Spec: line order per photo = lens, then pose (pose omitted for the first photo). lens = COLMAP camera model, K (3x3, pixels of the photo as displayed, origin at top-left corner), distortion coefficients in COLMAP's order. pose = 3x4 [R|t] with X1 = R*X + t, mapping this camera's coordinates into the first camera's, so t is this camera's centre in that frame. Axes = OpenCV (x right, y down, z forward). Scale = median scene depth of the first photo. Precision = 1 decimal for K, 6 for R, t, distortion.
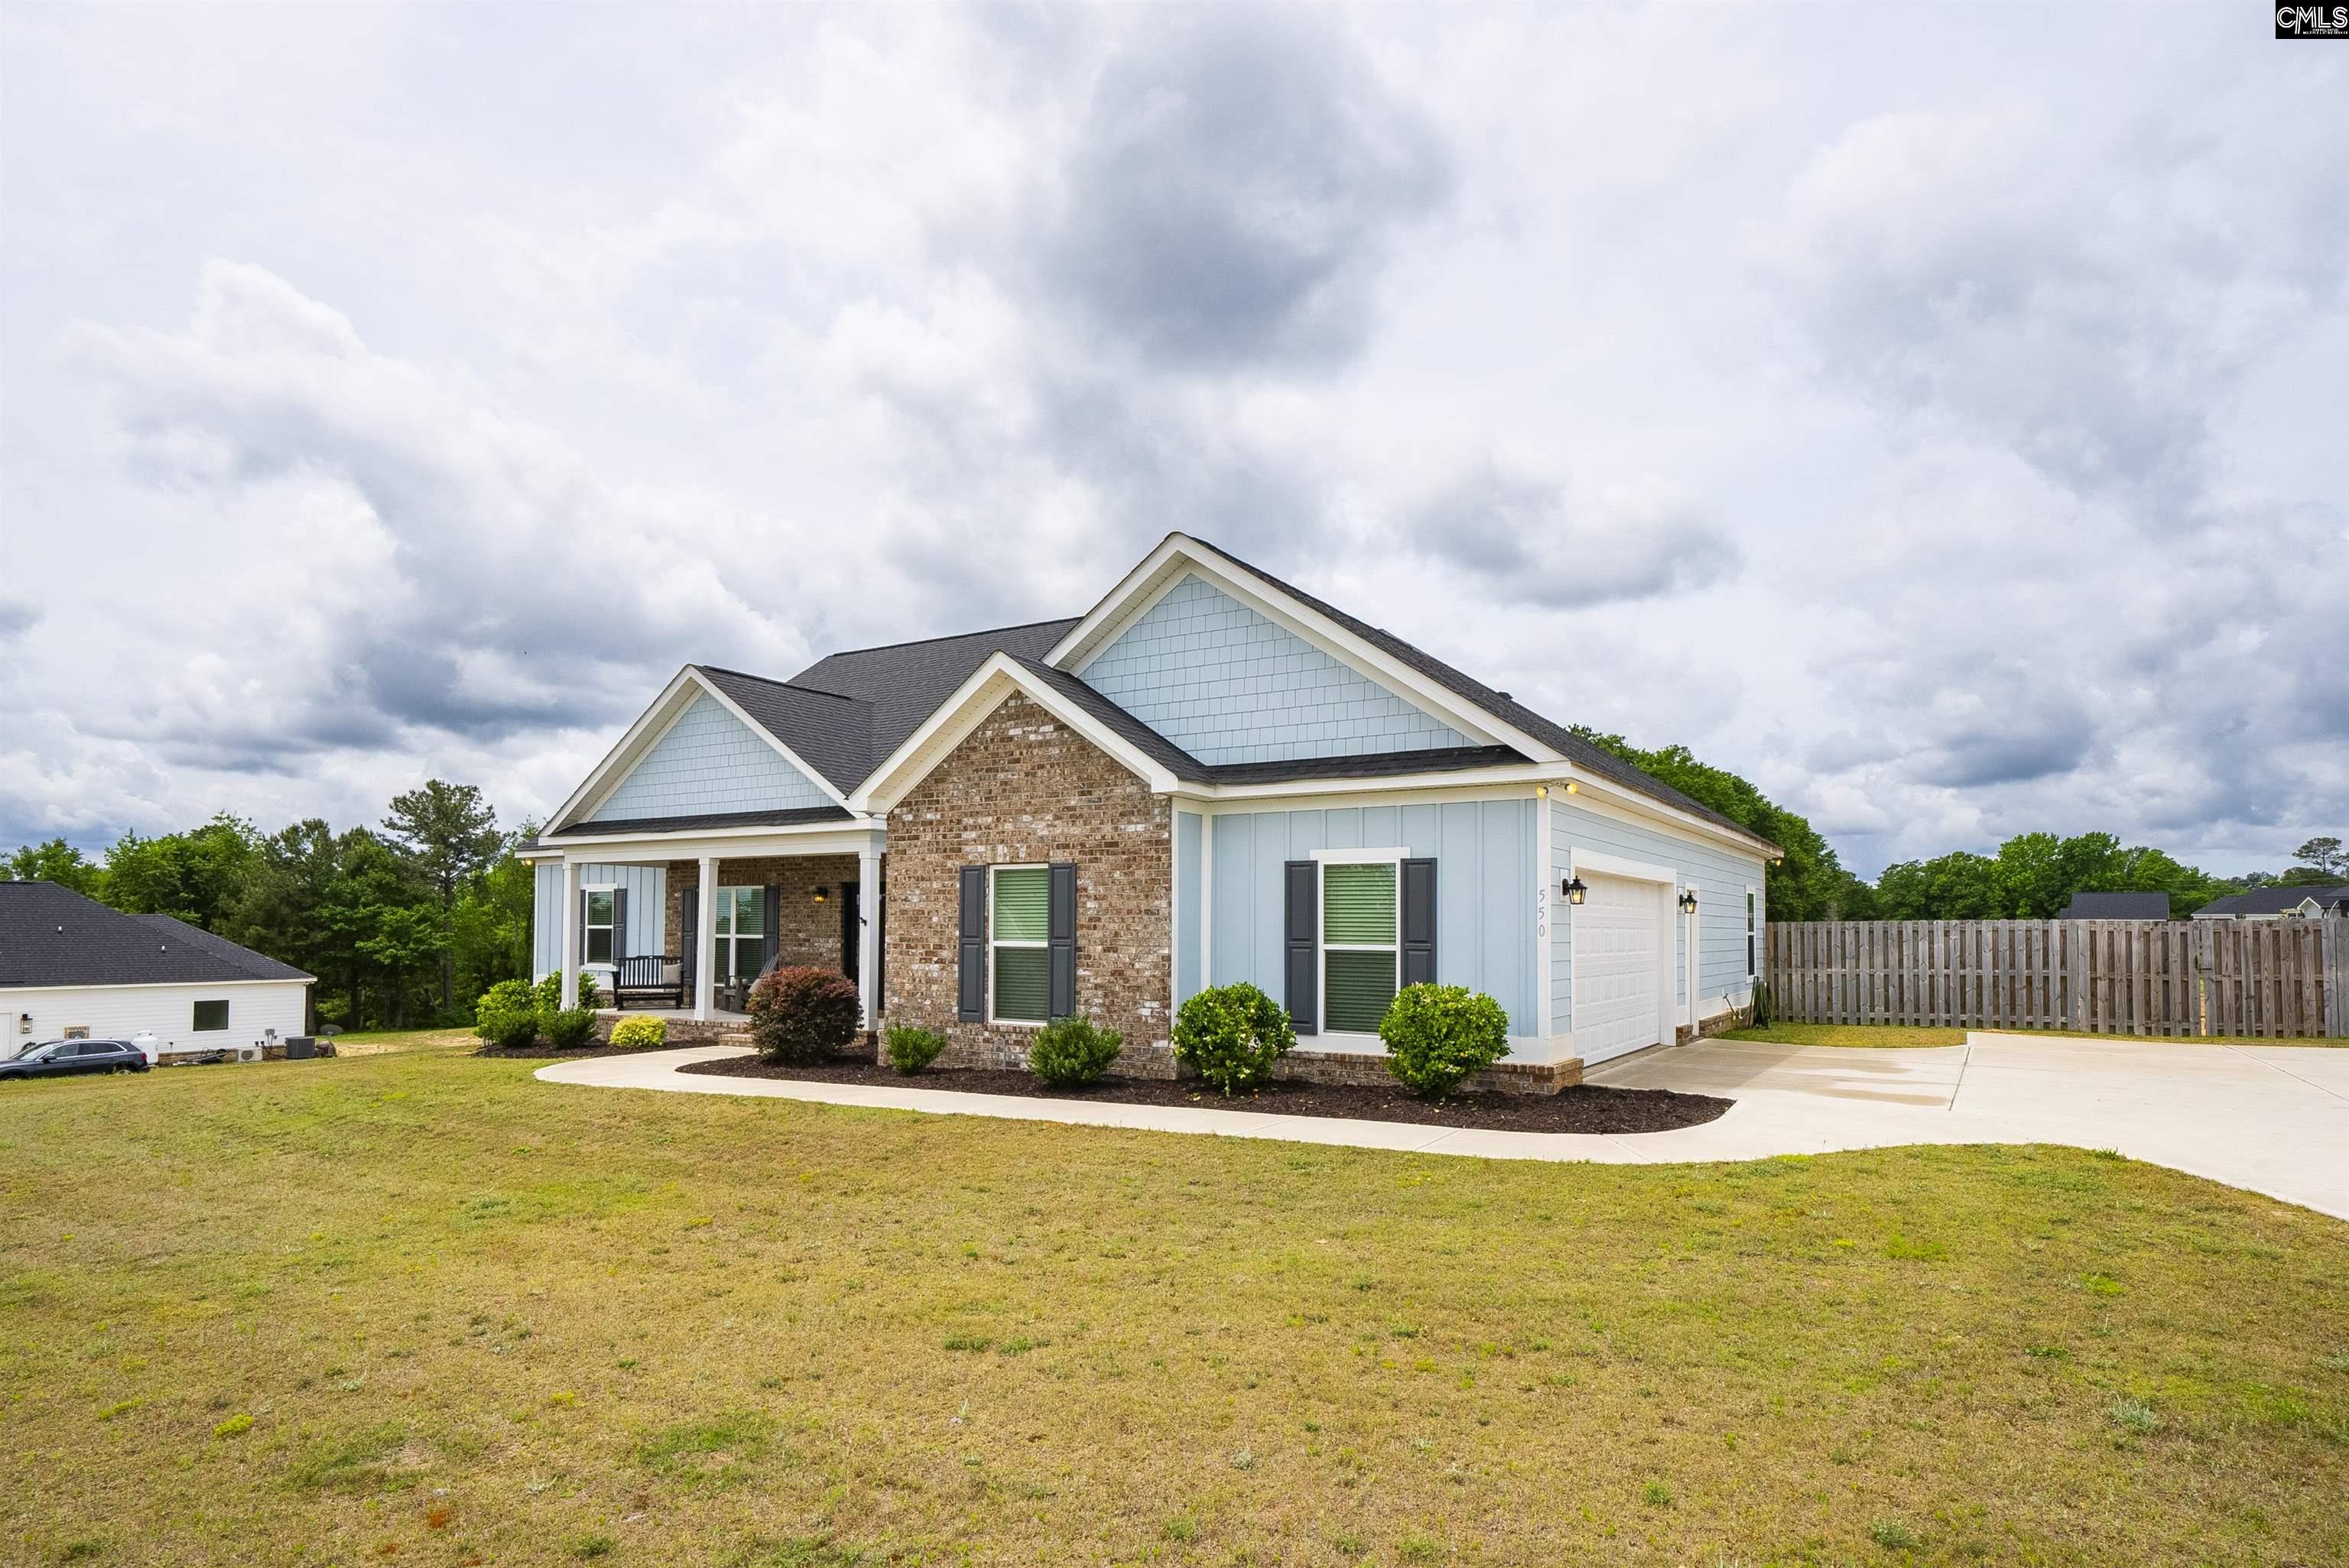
lens RADIAL K [[1335.1, 0, 1265.2], [0, 1335.1, 746.1], [0, 0, 1]] dist [0.002456, 0.000407]
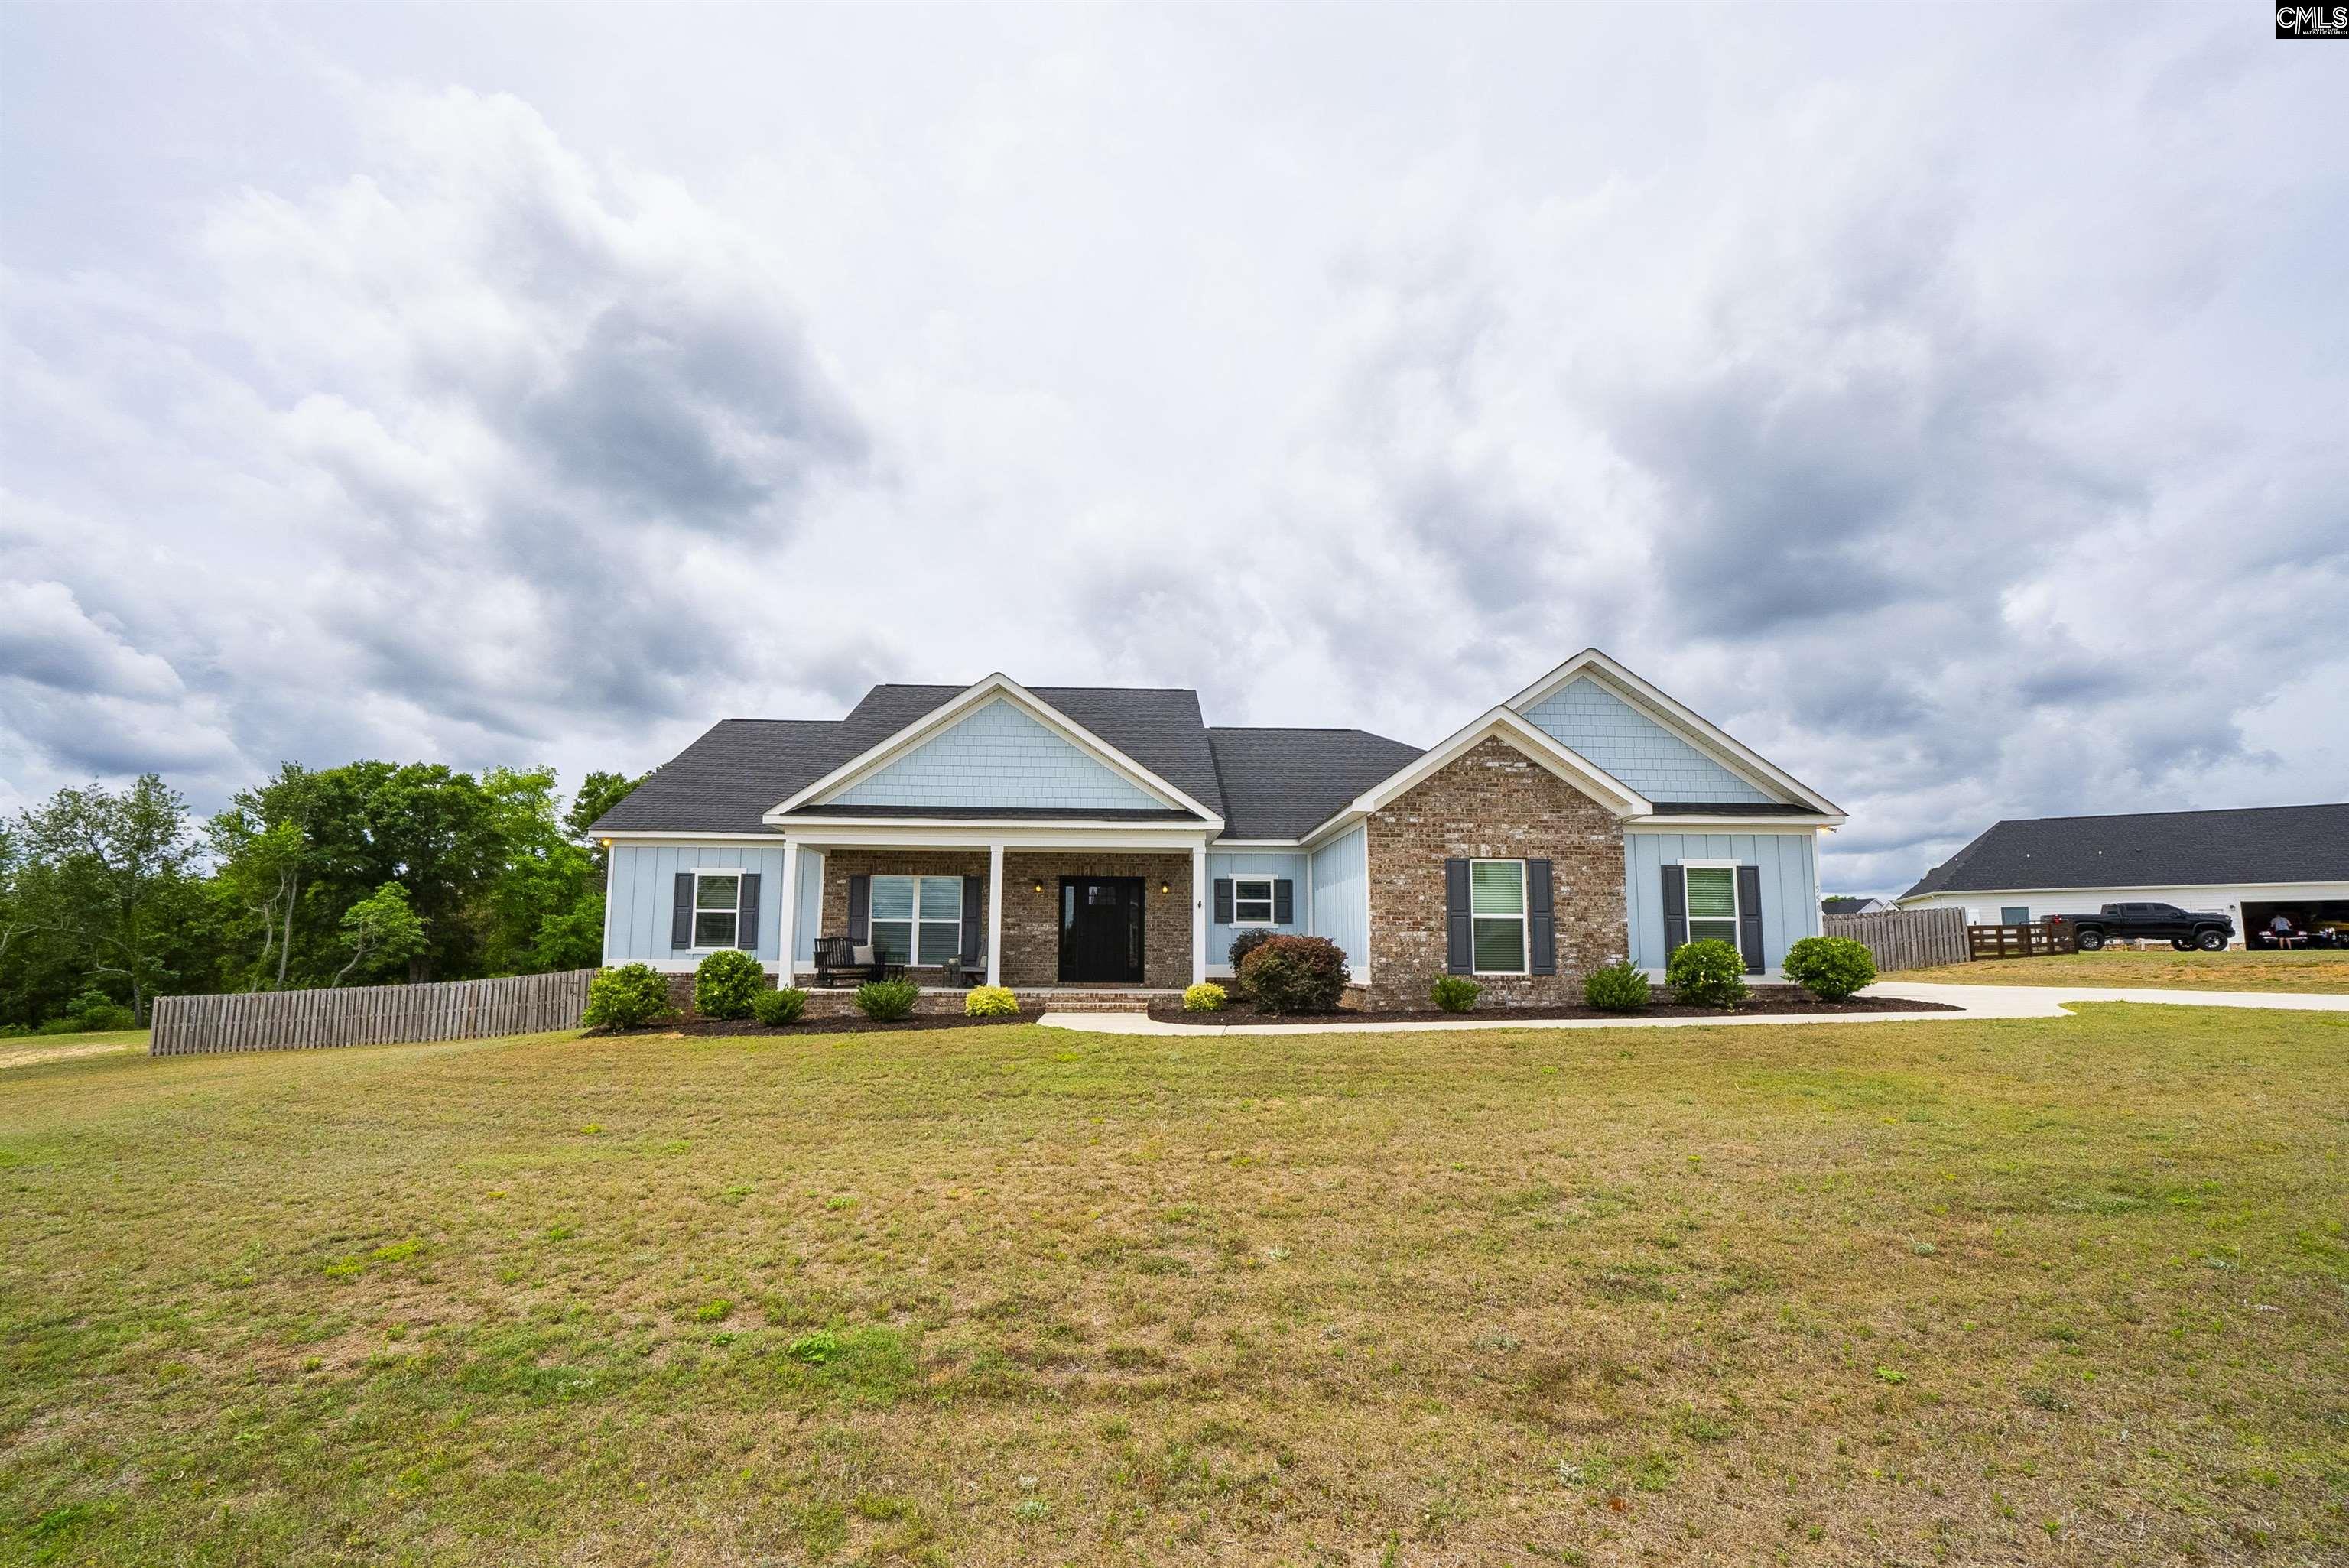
lens RADIAL K [[855.3, 0, 1174.5], [0, 855.3, 784.0], [0, 0, 1]] dist [-0.028042, -0.000335]
pose [[0.834239, 0.110600, 0.540197, -0.947756], [-0.077332, 0.993463, -0.083976, 0.111004], [-0.545954, 0.028281, 0.837338, 0.436474]]
